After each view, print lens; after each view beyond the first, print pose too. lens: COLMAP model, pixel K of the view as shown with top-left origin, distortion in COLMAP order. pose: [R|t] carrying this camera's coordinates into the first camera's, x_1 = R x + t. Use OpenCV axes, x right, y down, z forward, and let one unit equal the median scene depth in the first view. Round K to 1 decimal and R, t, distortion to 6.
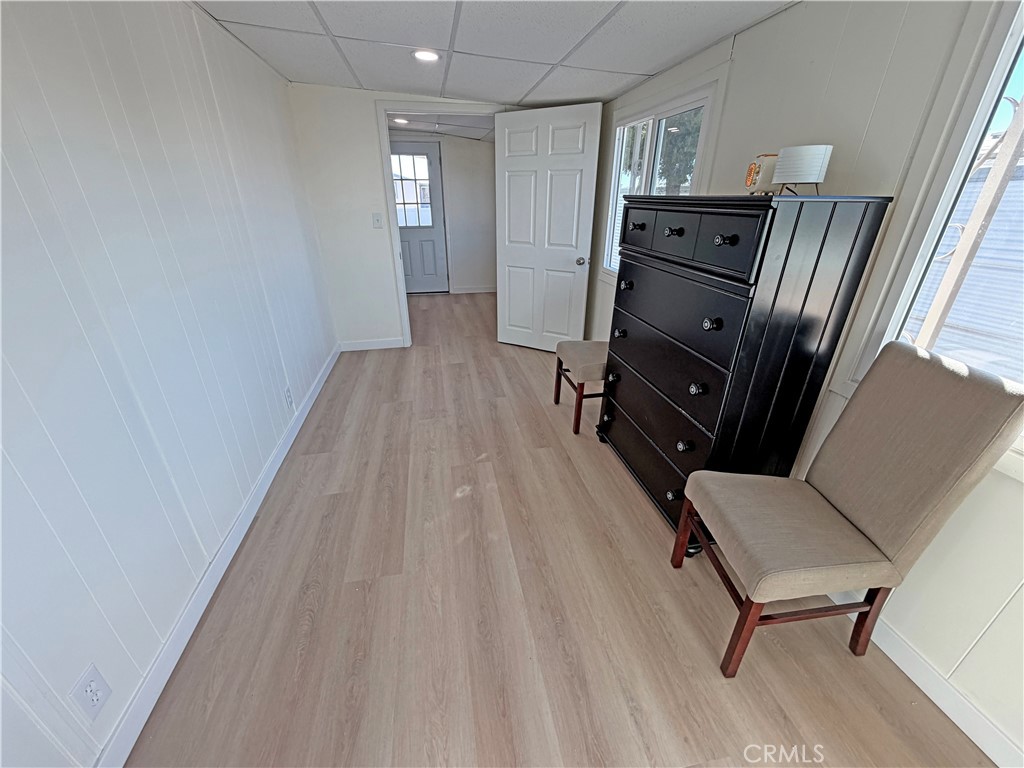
lens RADIAL K [[406.7, 0, 514.6], [0, 406.7, 386.8], [0, 0, 1]] dist [0.000660, -0.001417]
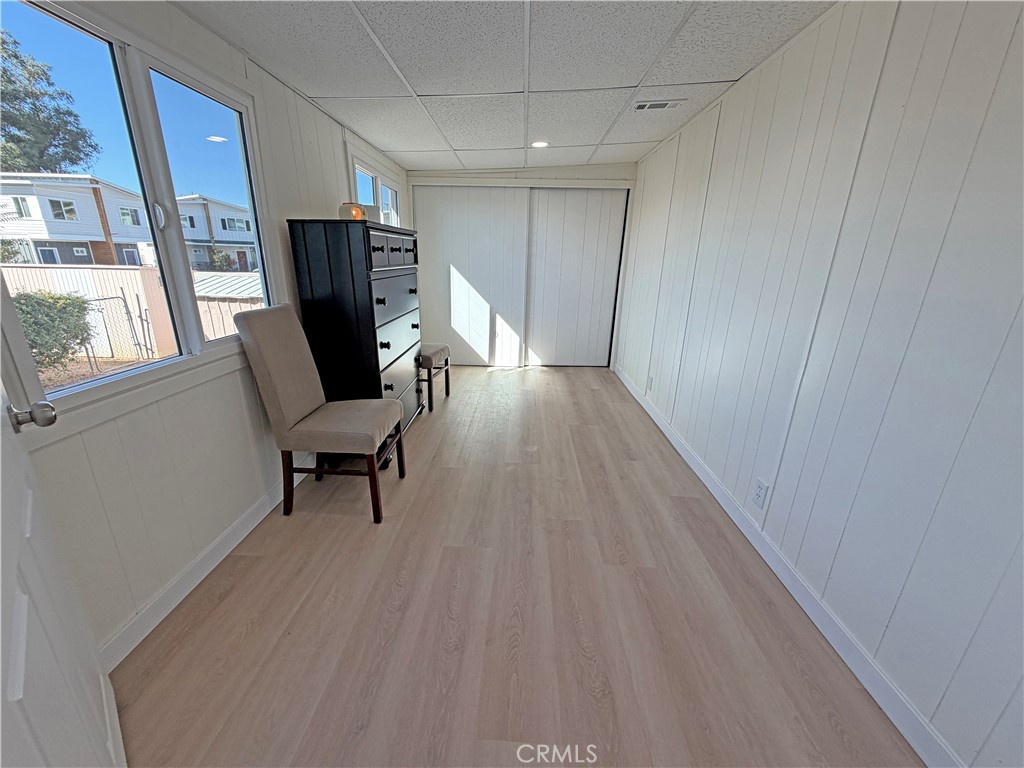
lens RADIAL K [[406.7, 0, 510.0], [0, 406.7, 386.3], [0, 0, 1]] dist [0.000660, -0.001417]
pose [[-0.973035, -0.096613, 0.209450, -0.257688], [0.072789, 0.733037, 0.676283, -0.645597], [-0.218872, 0.673292, -0.706238, 1.499543]]
